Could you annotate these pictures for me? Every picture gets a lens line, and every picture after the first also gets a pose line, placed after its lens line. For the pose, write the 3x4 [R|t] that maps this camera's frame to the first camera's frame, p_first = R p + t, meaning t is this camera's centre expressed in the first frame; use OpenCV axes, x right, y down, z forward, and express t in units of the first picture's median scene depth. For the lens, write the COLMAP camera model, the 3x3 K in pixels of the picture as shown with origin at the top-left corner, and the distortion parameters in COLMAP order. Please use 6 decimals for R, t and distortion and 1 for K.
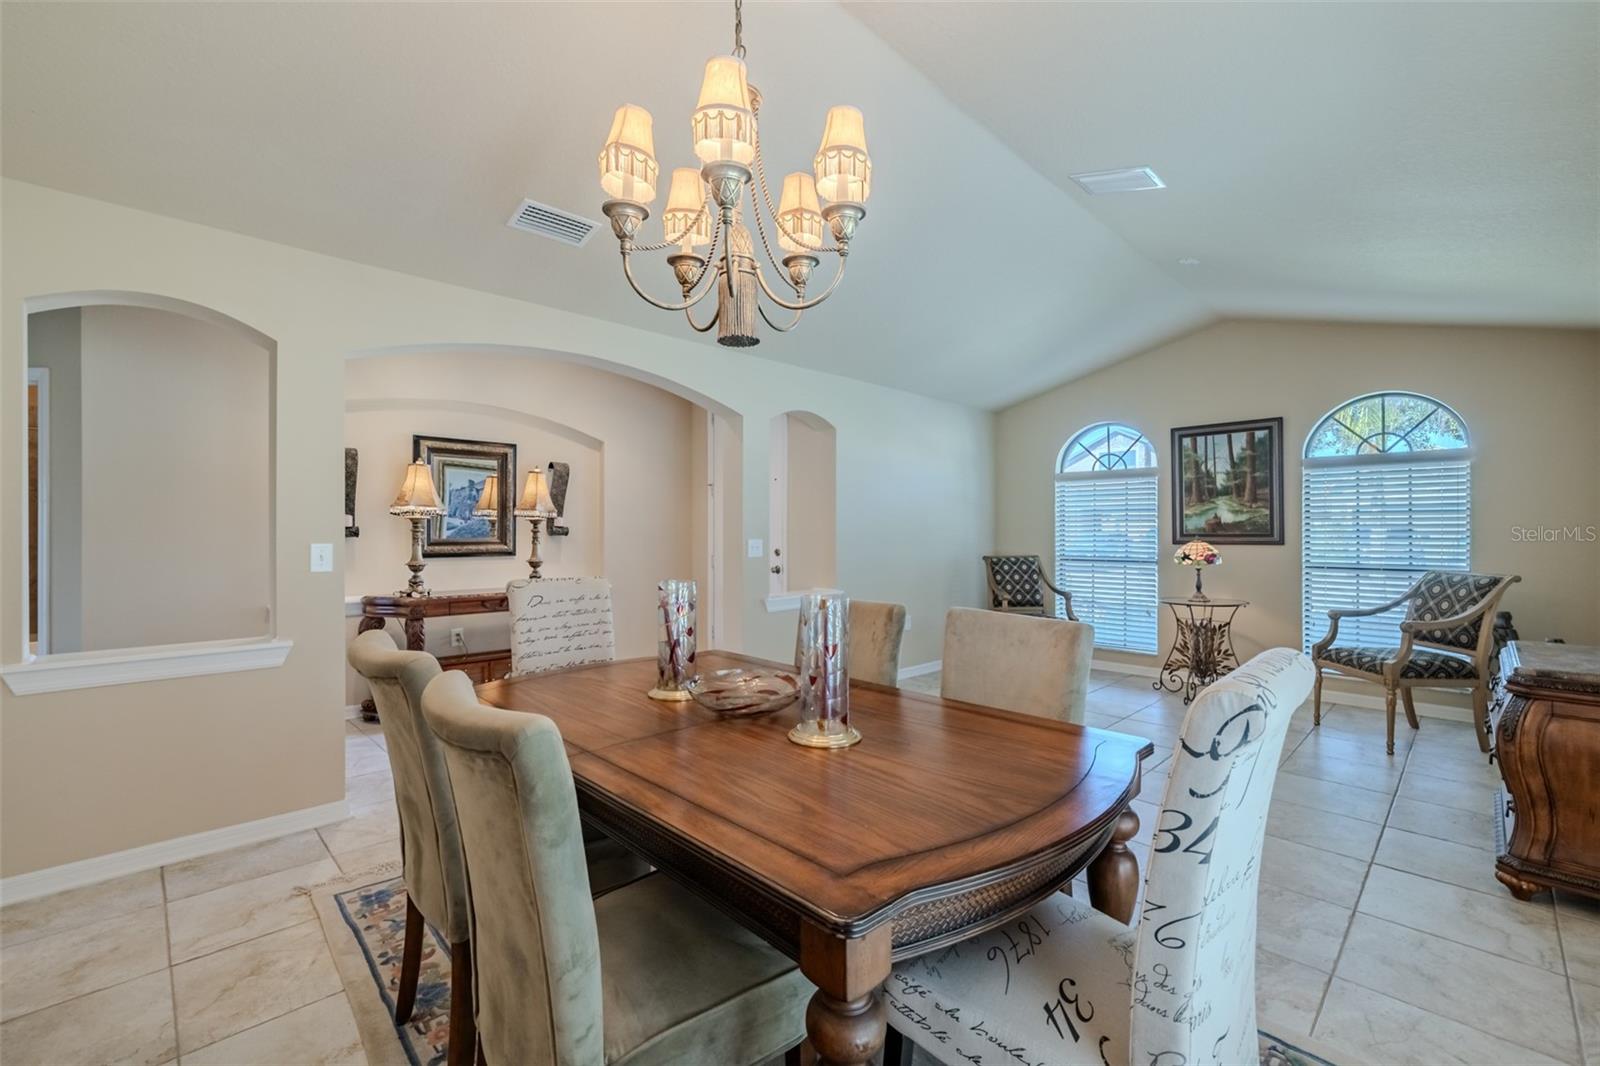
lens RADIAL K [[680.7, 0, 801.8], [0, 680.7, 529.6], [0, 0, 1]] dist [-0.002909, 0.000029]
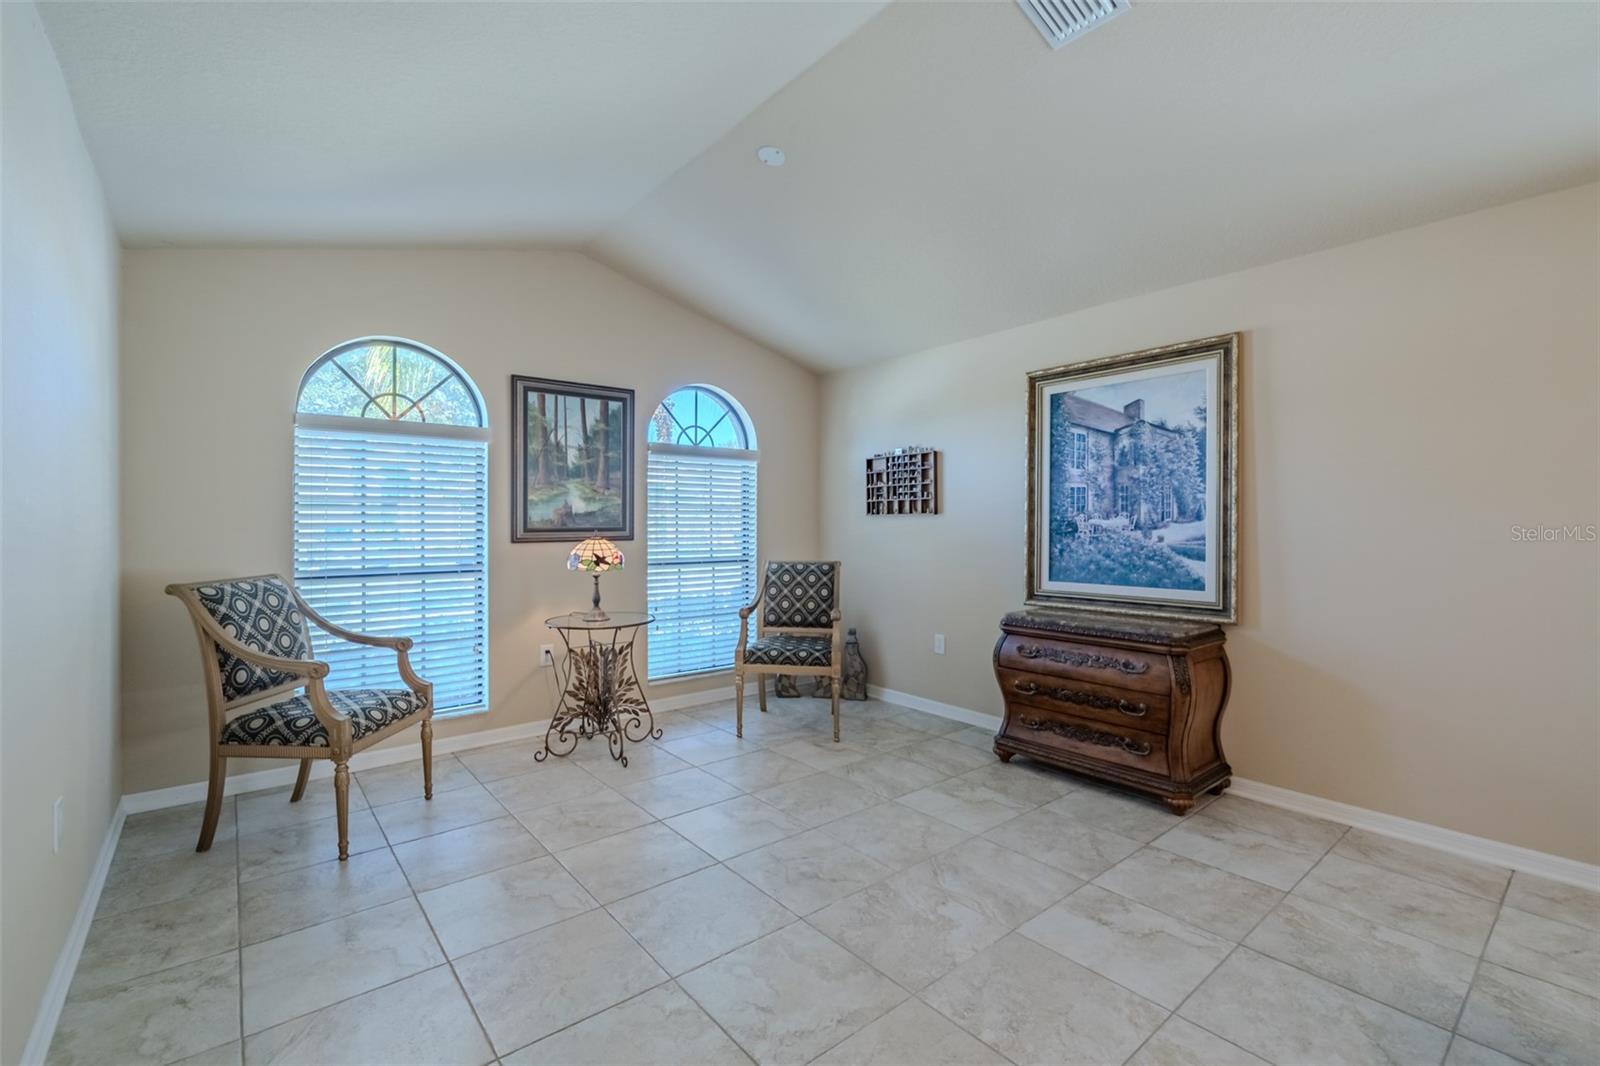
lens RADIAL K [[680.7, 0, 785.7], [0, 680.7, 524.2], [0, 0, 1]] dist [-0.002909, 0.000029]
pose [[0.094790, -0.002726, 0.995494, -0.123321], [-0.004047, 0.999987, 0.003124, -0.000954], [-0.995489, -0.004325, 0.094778, 0.715874]]
